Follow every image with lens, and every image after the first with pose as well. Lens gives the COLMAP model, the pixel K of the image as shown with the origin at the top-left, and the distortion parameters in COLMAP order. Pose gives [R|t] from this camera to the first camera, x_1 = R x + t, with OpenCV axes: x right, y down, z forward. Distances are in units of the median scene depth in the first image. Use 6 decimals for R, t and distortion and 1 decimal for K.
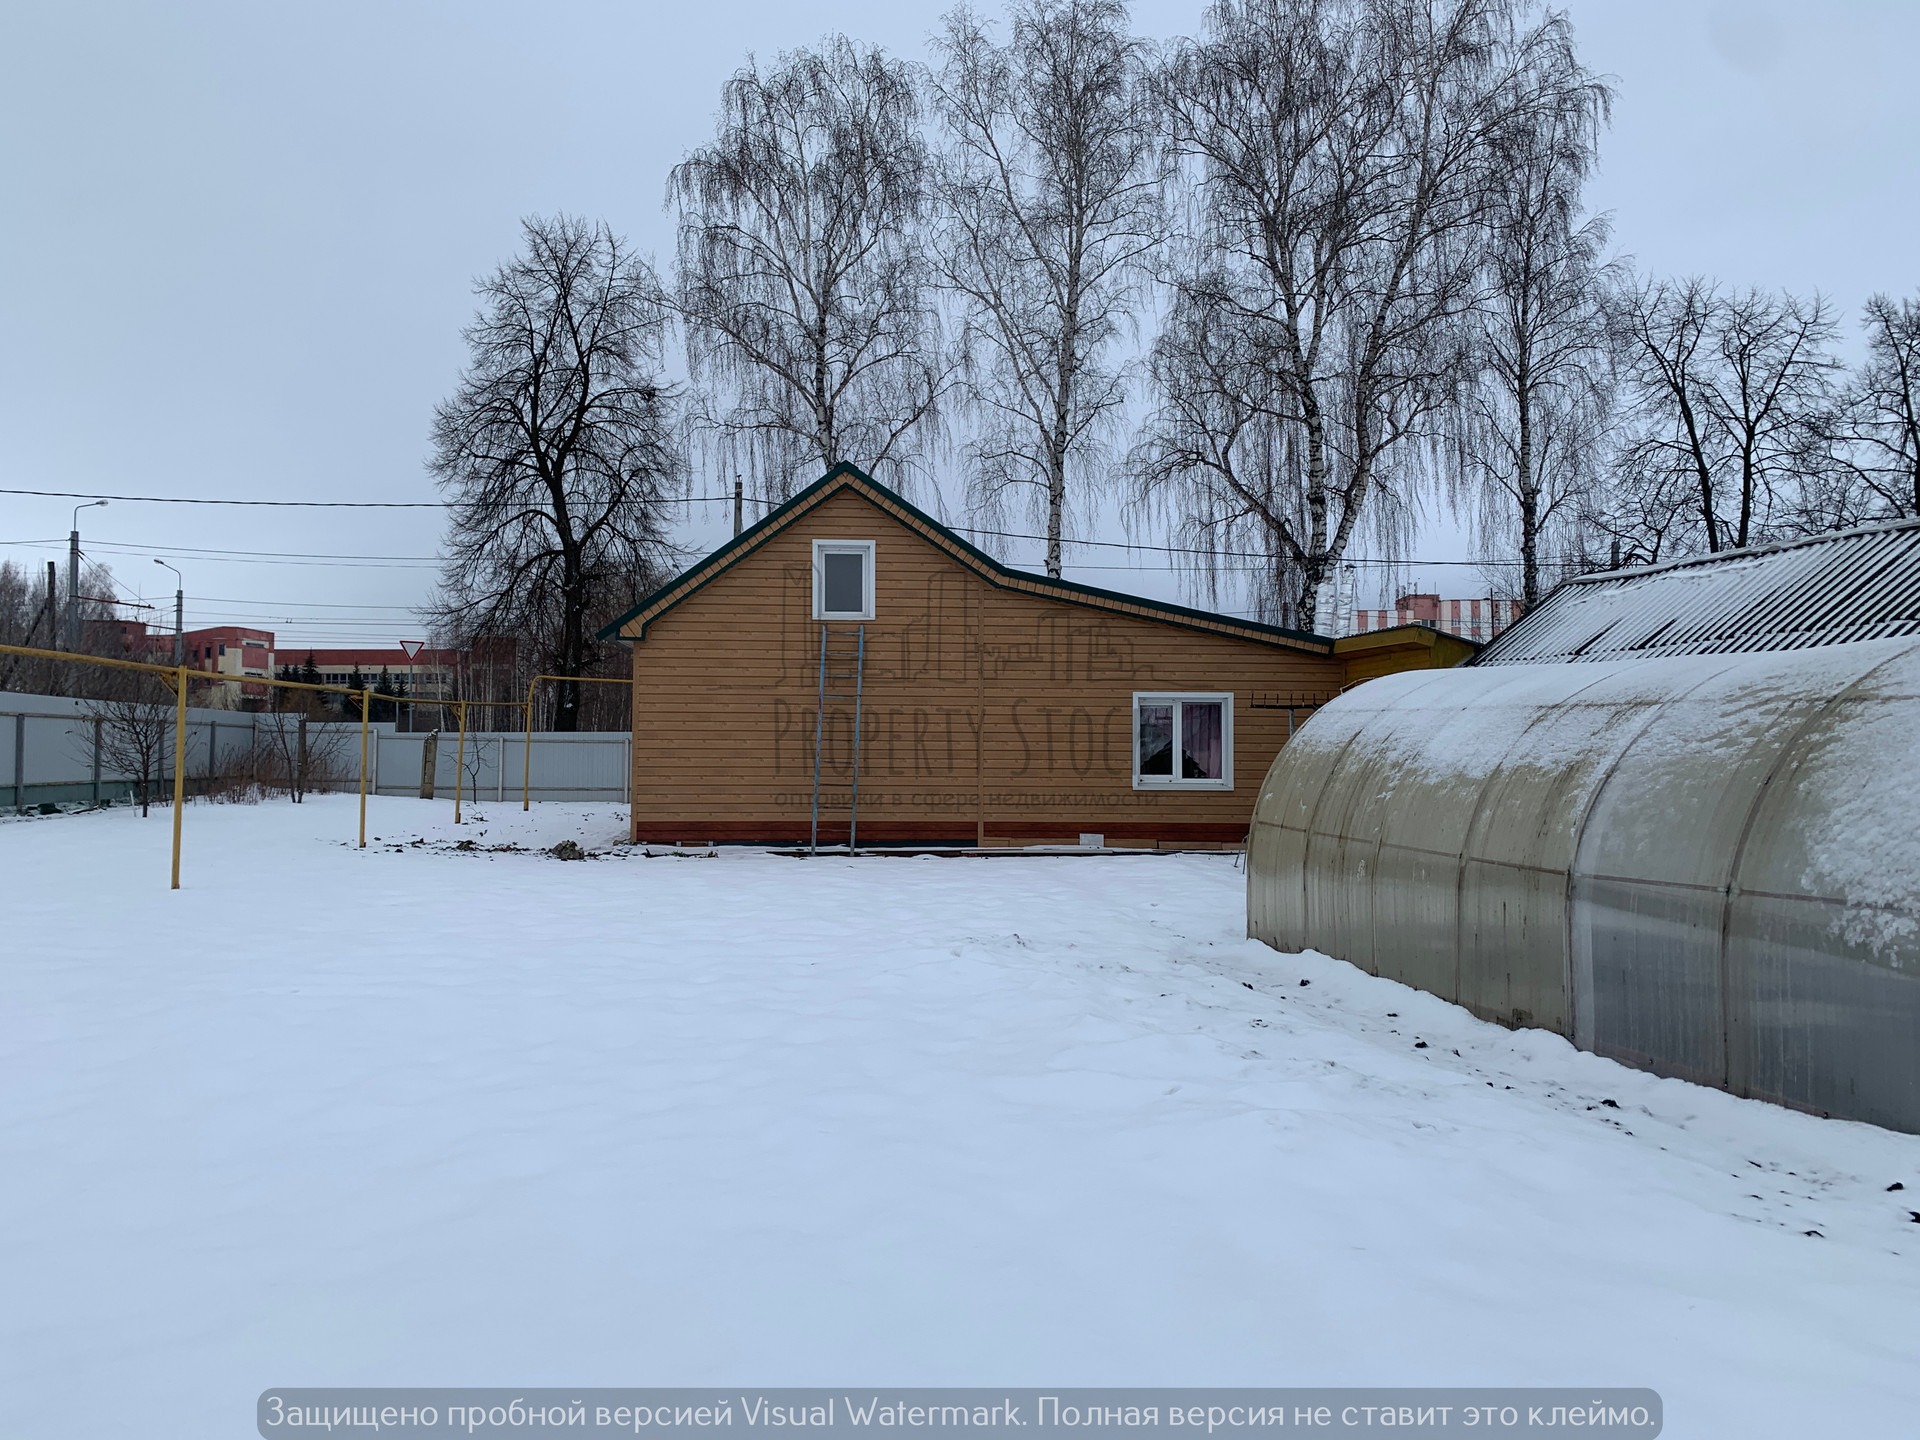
lens RADIAL K [[1465.0, 0, 948.1], [0, 1465.0, 729.0], [0, 0, 1]] dist [0.008752, 0.003195]
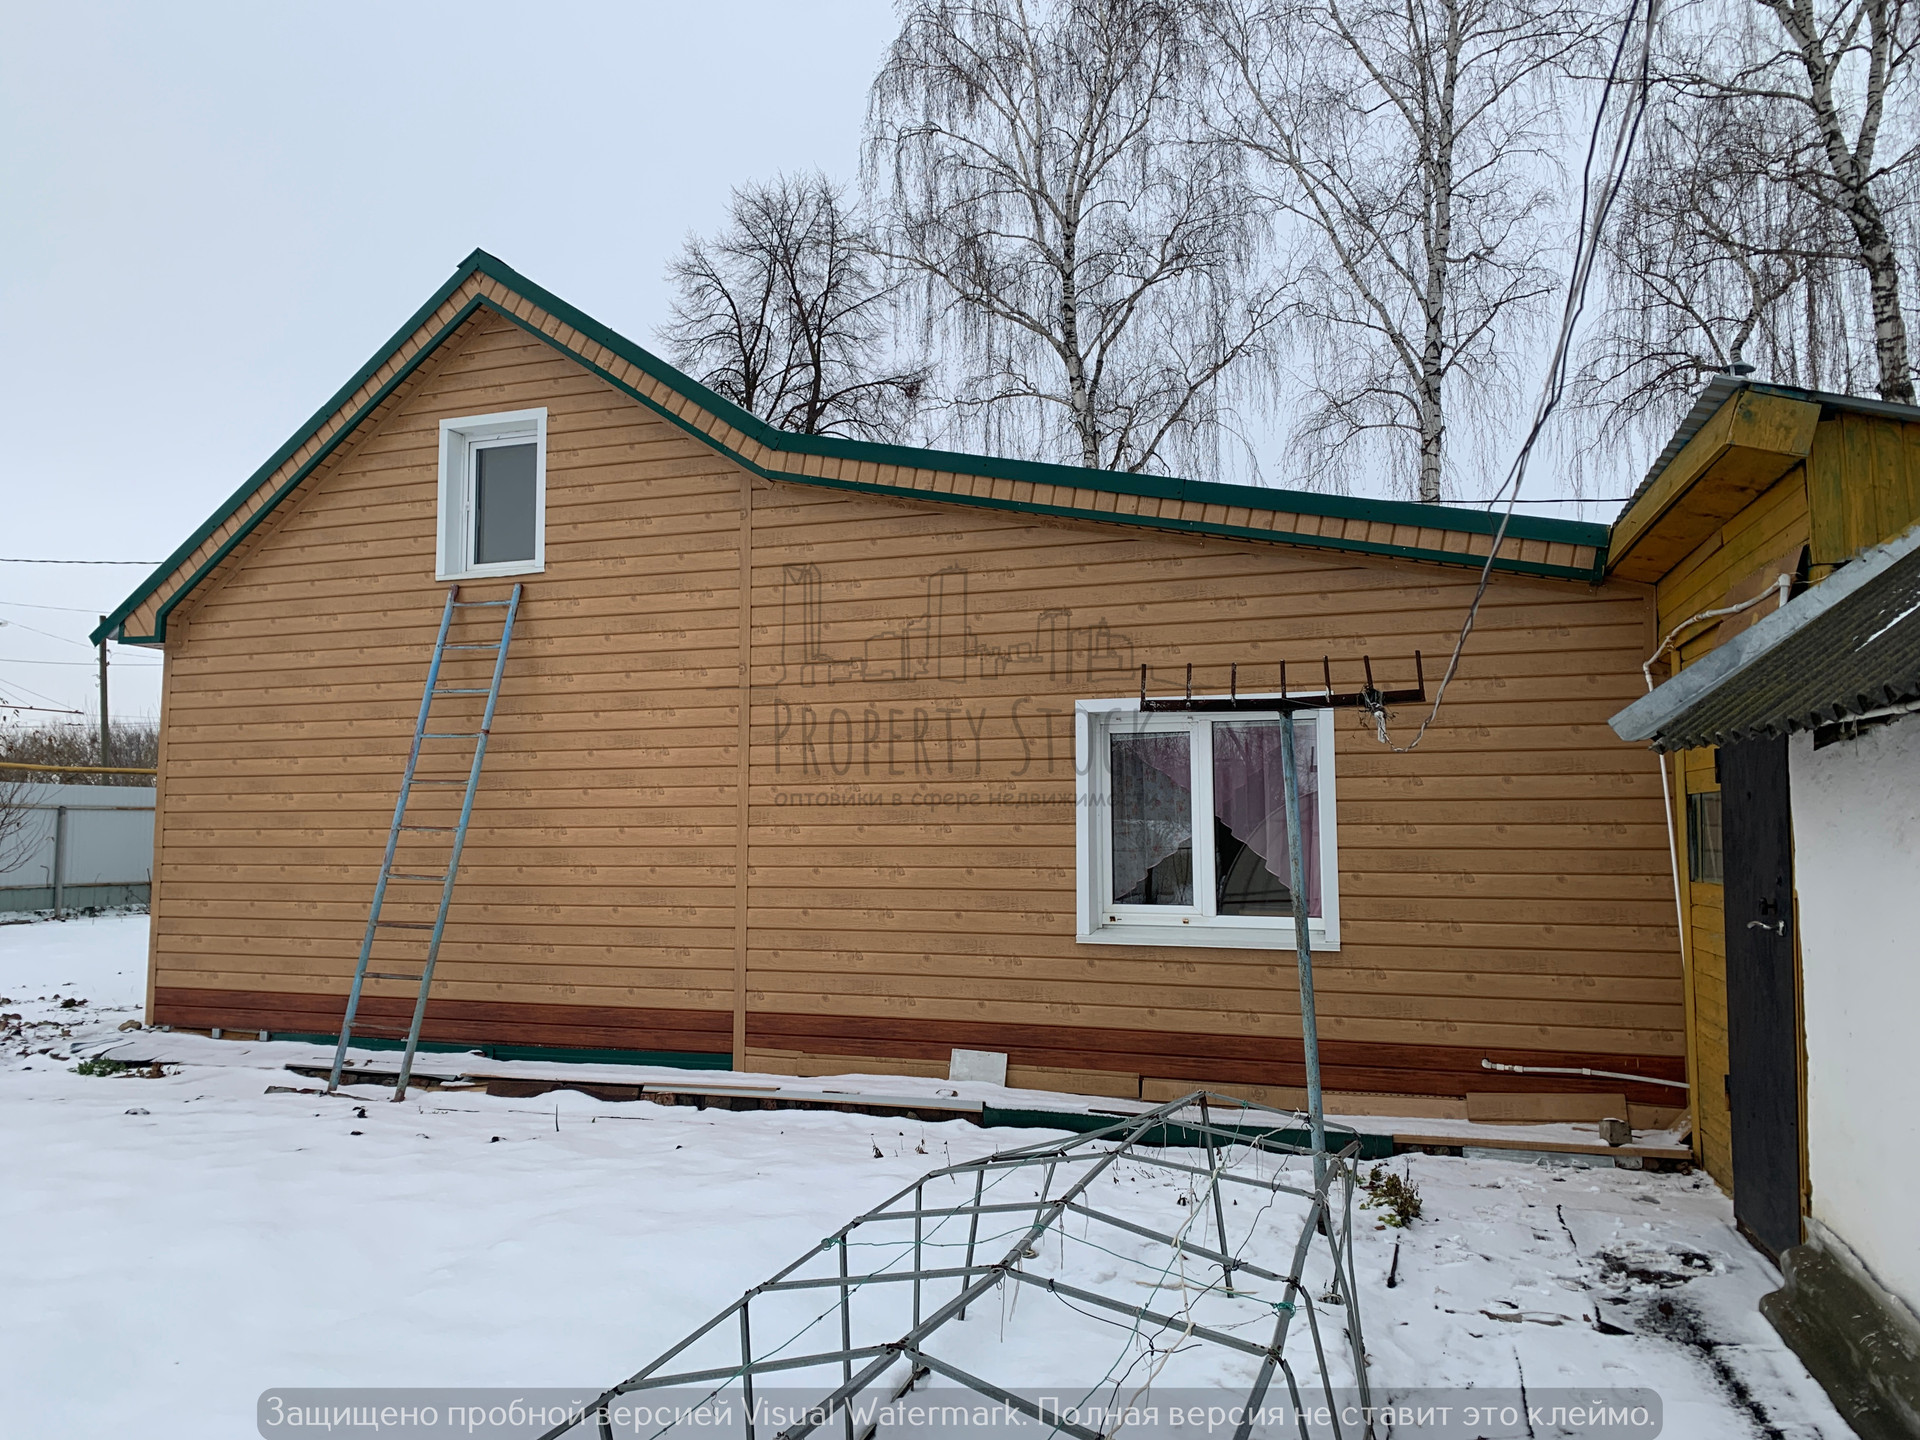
lens RADIAL K [[1465.0, 0, 971.3], [0, 1465.0, 702.6], [0, 0, 1]] dist [0.008752, 0.003195]
pose [[0.914535, -0.044415, -0.402061, 0.262714], [0.012562, 0.996593, -0.081518, 0.008079], [0.404312, 0.069501, 0.911977, 0.616132]]
